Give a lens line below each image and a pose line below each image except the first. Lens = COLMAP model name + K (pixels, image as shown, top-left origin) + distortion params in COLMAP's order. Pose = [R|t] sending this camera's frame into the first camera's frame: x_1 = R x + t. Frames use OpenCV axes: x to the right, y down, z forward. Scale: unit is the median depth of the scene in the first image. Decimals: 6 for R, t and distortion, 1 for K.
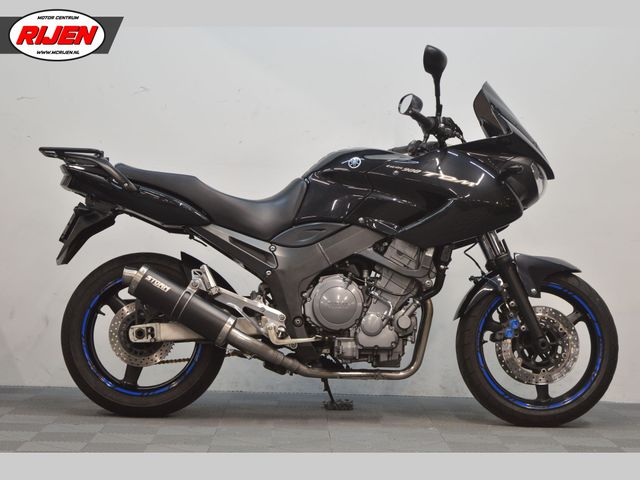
lens RADIAL K [[1420.8, 0, 319.5], [0, 1420.8, 238.8], [0, 0, 1]] dist [0.023847, 0.000000]
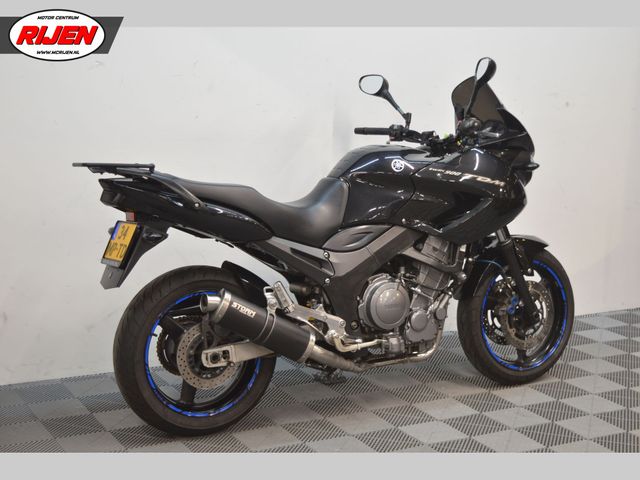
lens RADIAL K [[1129.6, 0, 319.0], [0, 1129.6, 240.5], [0, 0, 1]] dist [-0.049676, 0.000000]
pose [[0.876204, -0.085424, 0.474310, -0.414906], [-0.007680, 0.981566, 0.190969, -0.155506], [-0.481880, -0.170971, 0.859396, 0.322256]]
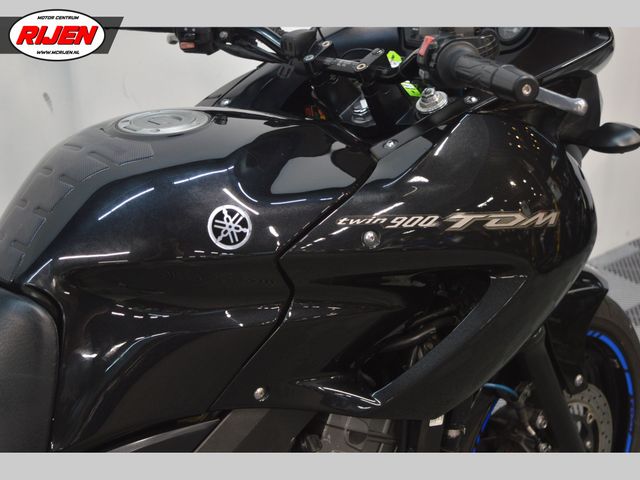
lens RADIAL K [[1161.3, 0, 320.2], [0, 1161.3, 239.7], [0, 0, 1]] dist [-0.021827, 0.000000]
pose [[0.762217, -0.287307, 0.580069, -0.096987], [-0.002057, 0.895026, 0.446008, -0.155377], [-0.647318, -0.341149, 0.681613, 0.831271]]
